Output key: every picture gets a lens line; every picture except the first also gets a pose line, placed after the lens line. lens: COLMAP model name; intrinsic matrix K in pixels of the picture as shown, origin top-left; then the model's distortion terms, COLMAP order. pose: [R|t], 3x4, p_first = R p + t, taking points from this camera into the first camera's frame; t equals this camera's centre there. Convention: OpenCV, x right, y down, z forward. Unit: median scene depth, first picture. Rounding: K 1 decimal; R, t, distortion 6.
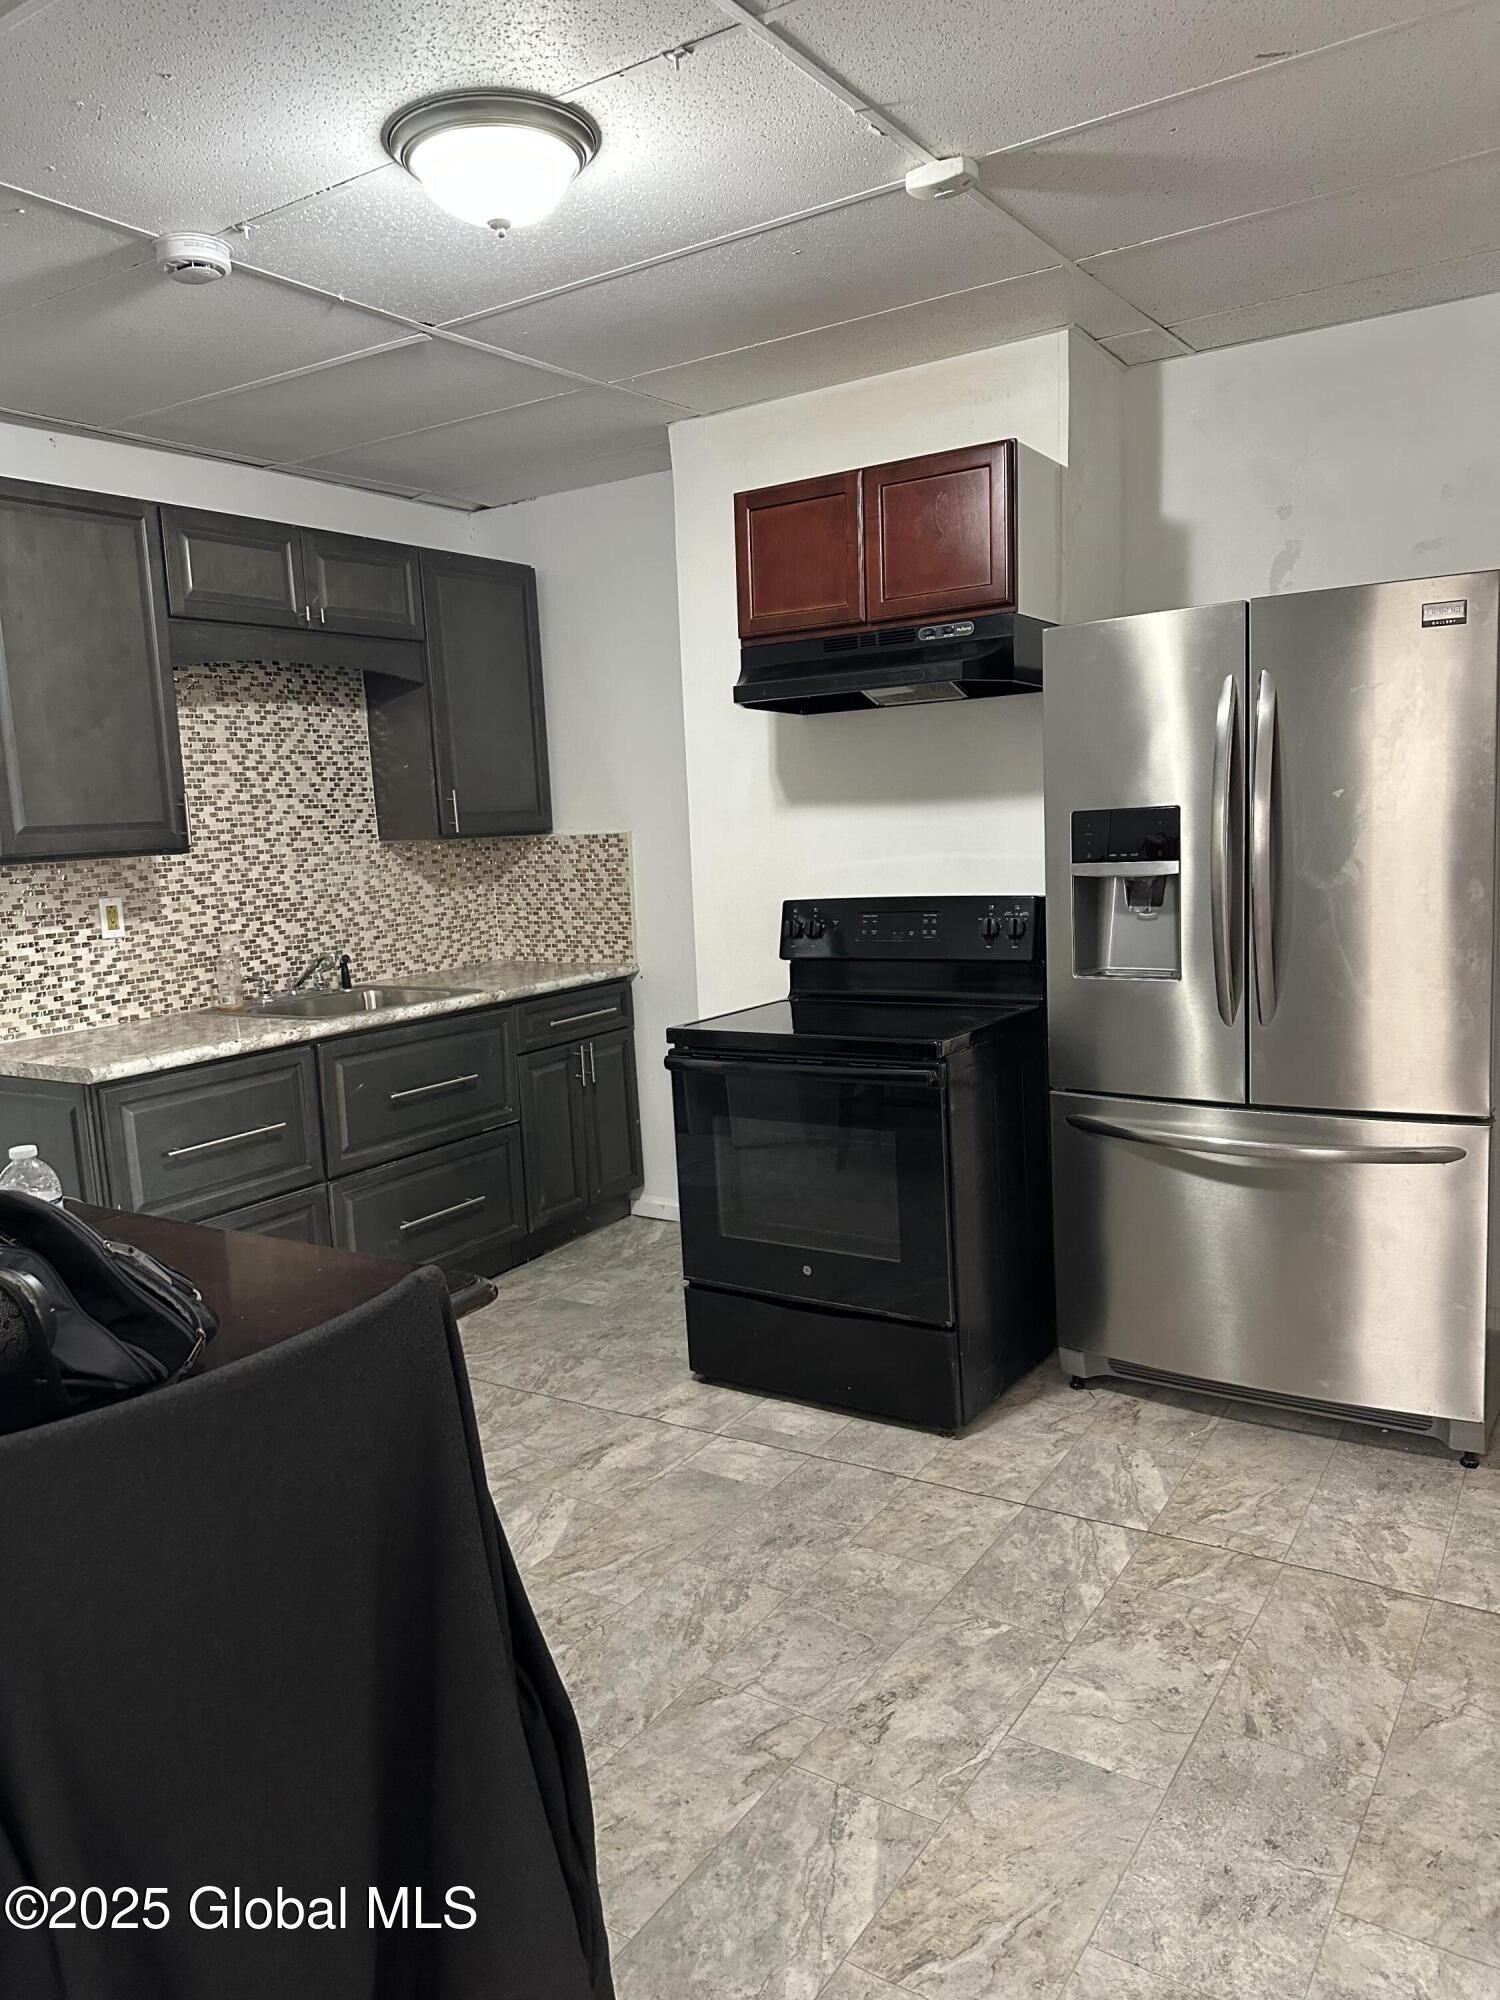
lens RADIAL K [[1429.7, 0, 736.9], [0, 1429.7, 993.7], [0, 0, 1]] dist [0.079734, -0.028041]
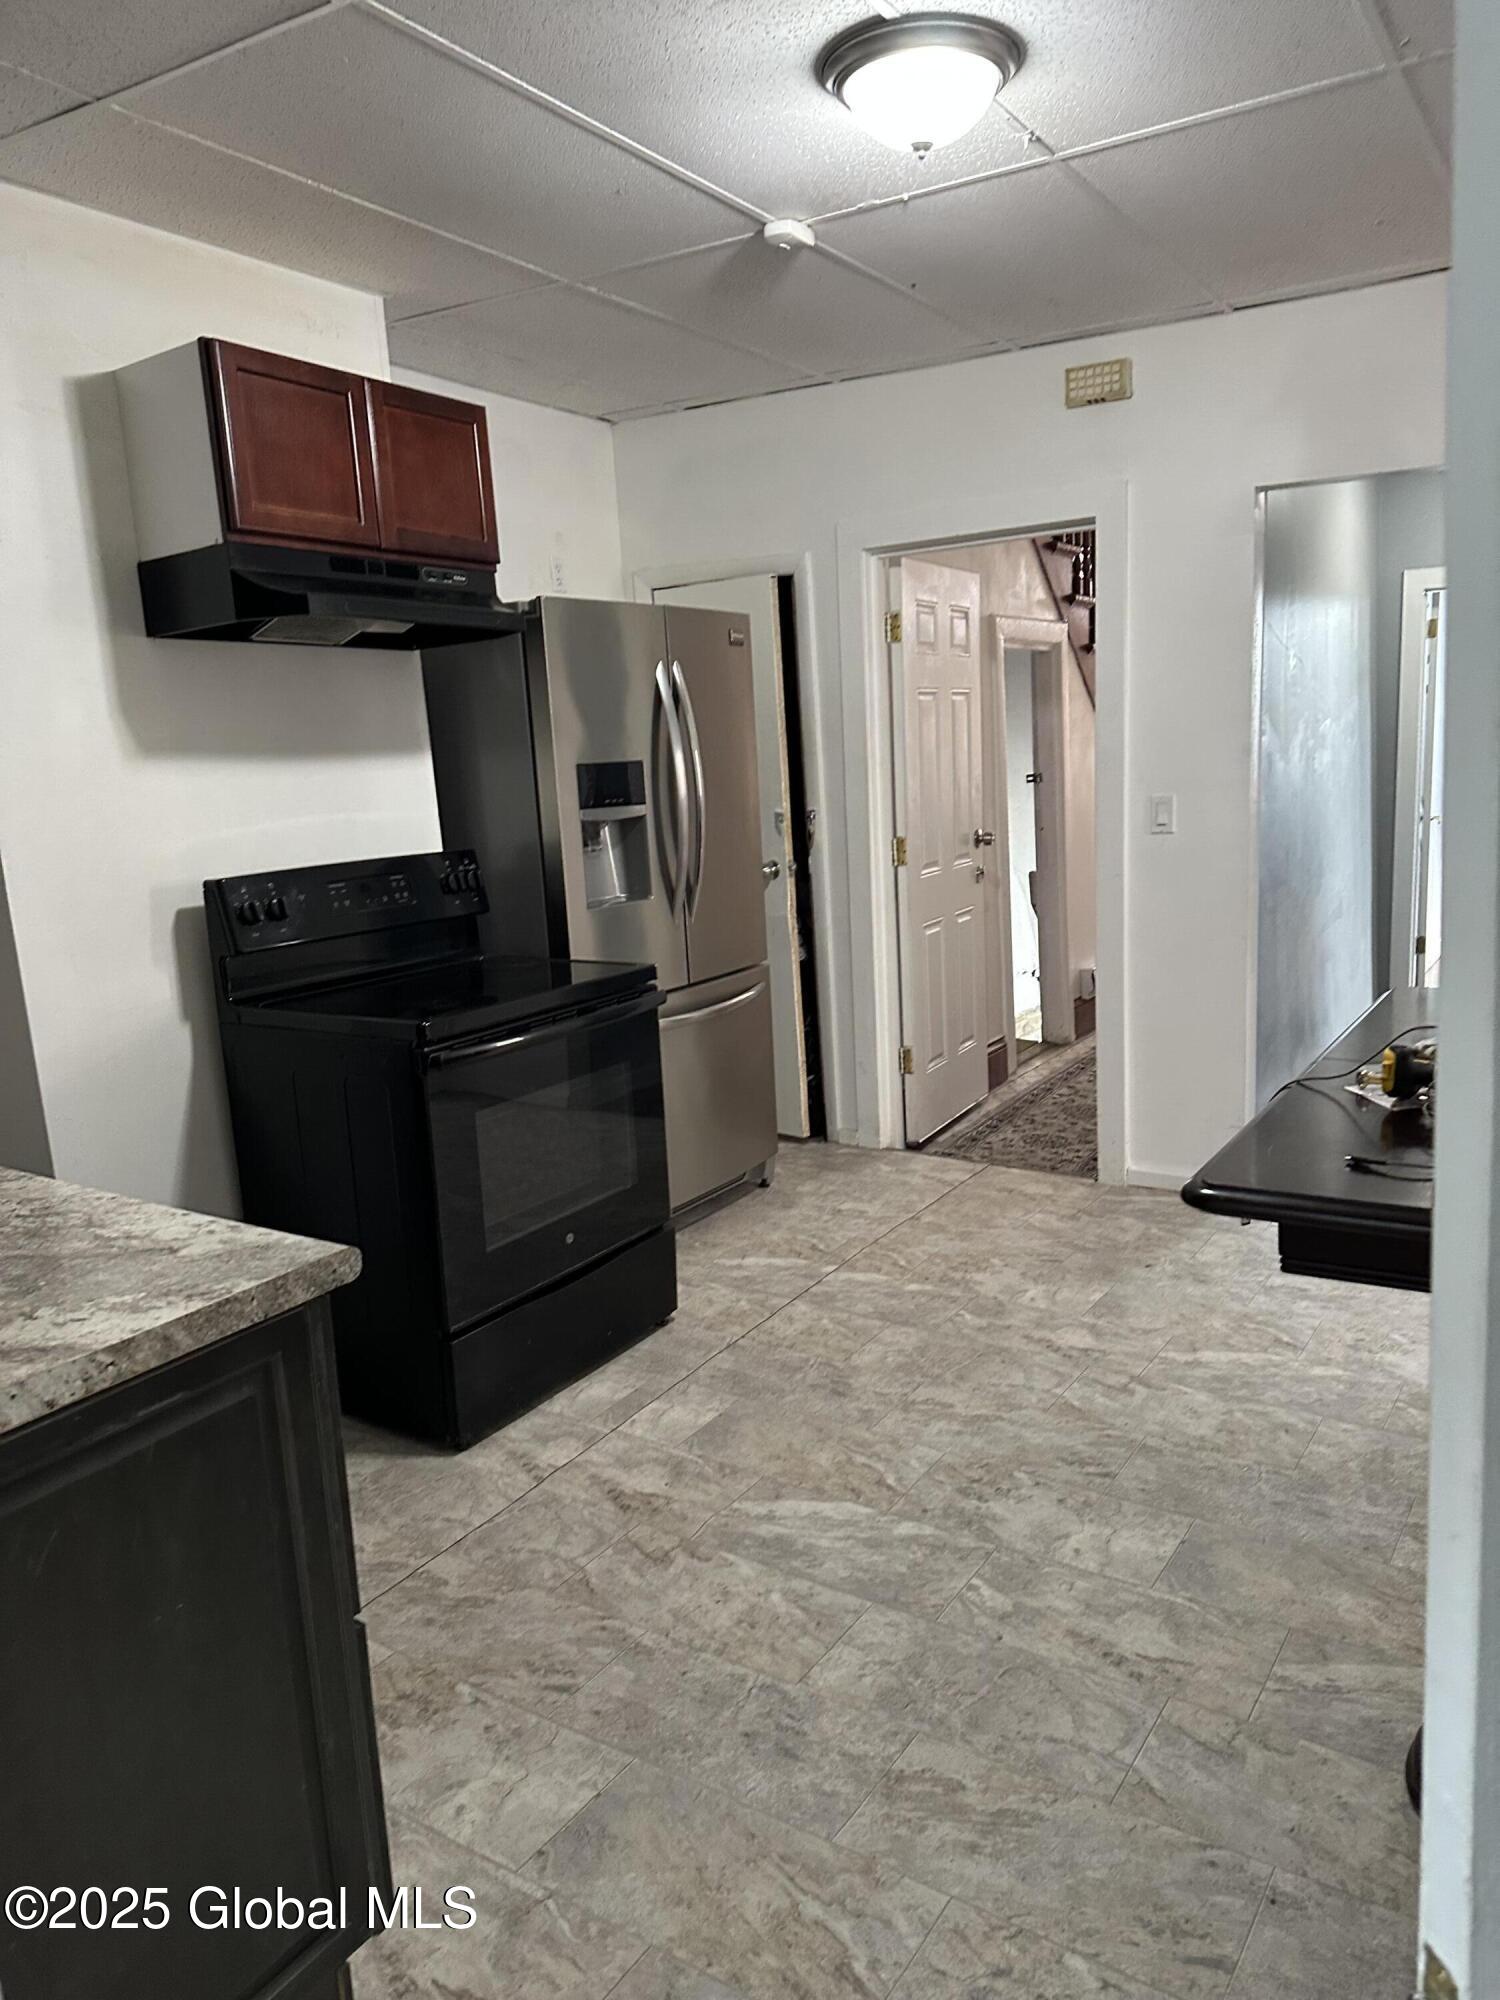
lens RADIAL K [[1429.7, 0, 742.7], [0, 1429.7, 1003.4], [0, 0, 1]] dist [0.079734, -0.028041]
pose [[-0.024245, -0.121745, 0.992265, -1.012497], [0.168661, 0.977831, 0.124095, -0.065966], [-0.985376, 0.170365, -0.003174, 0.995931]]
